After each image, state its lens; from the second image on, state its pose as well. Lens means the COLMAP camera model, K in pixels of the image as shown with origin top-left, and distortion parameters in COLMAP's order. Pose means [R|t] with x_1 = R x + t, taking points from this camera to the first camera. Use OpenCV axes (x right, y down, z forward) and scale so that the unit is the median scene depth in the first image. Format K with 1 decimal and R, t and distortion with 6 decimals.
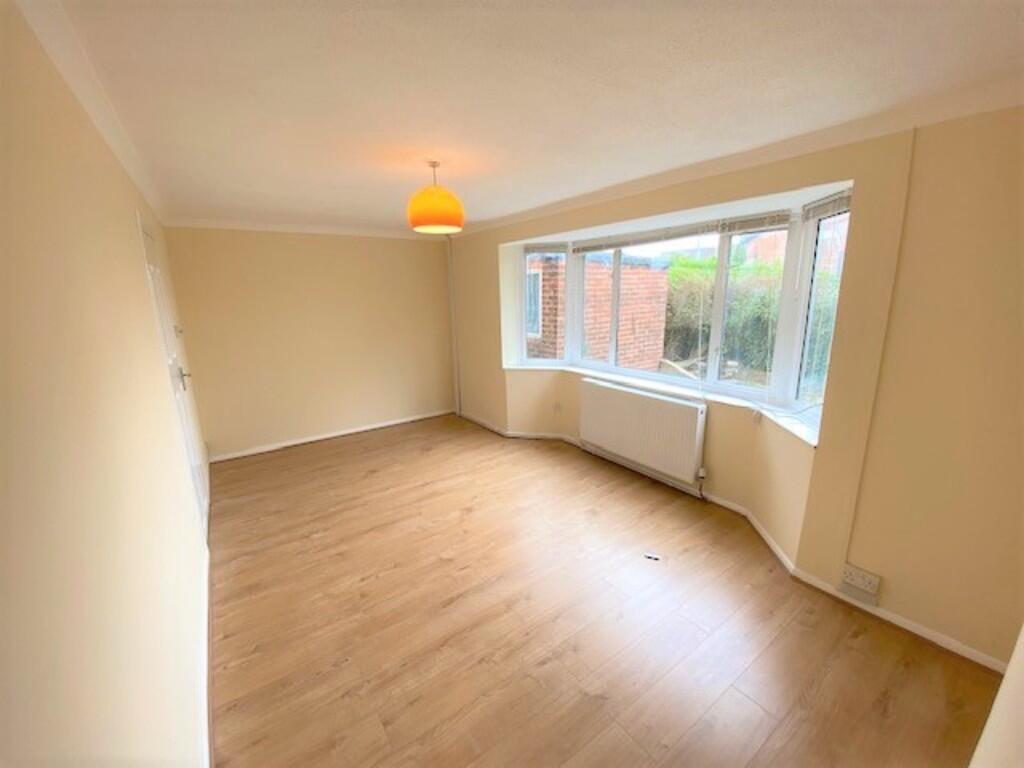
lens RADIAL K [[424.6, 0, 513.3], [0, 424.6, 382.9], [0, 0, 1]] dist [0.038586, -0.000449]
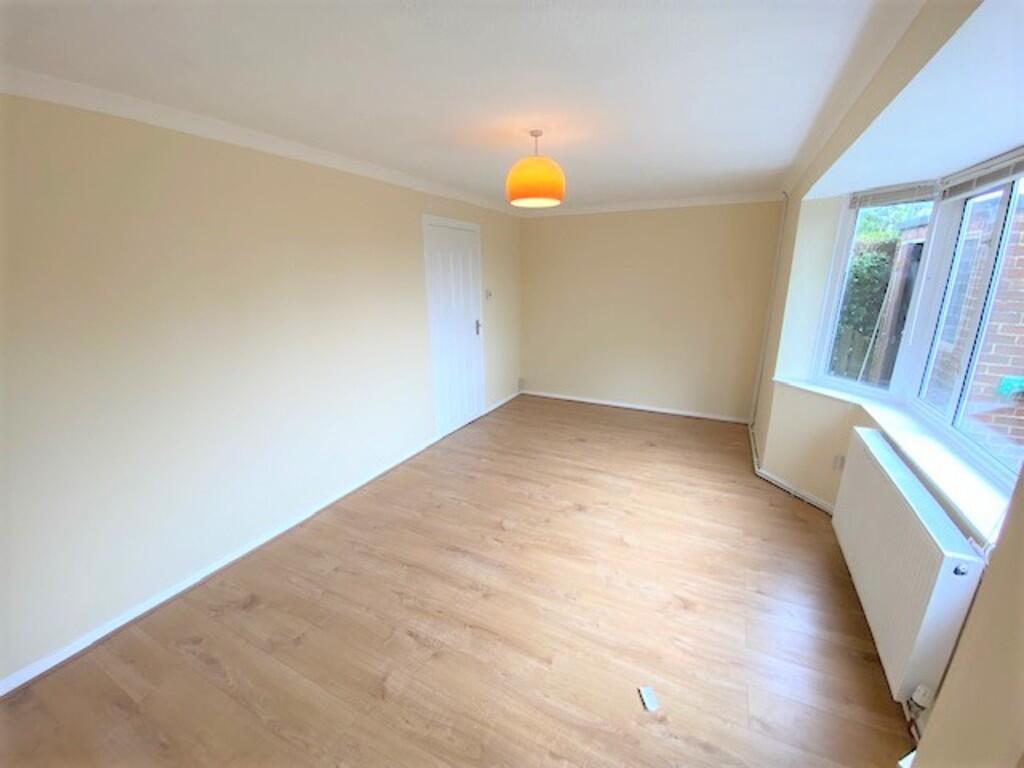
lens RADIAL K [[424.6, 0, 513.3], [0, 424.6, 382.9], [0, 0, 1]] dist [0.038586, -0.000449]
pose [[0.465561, 0.252417, -0.848256, 0.519929], [-0.205382, 0.963113, 0.173872, -0.090314], [0.860855, 0.093268, 0.500230, 0.369437]]
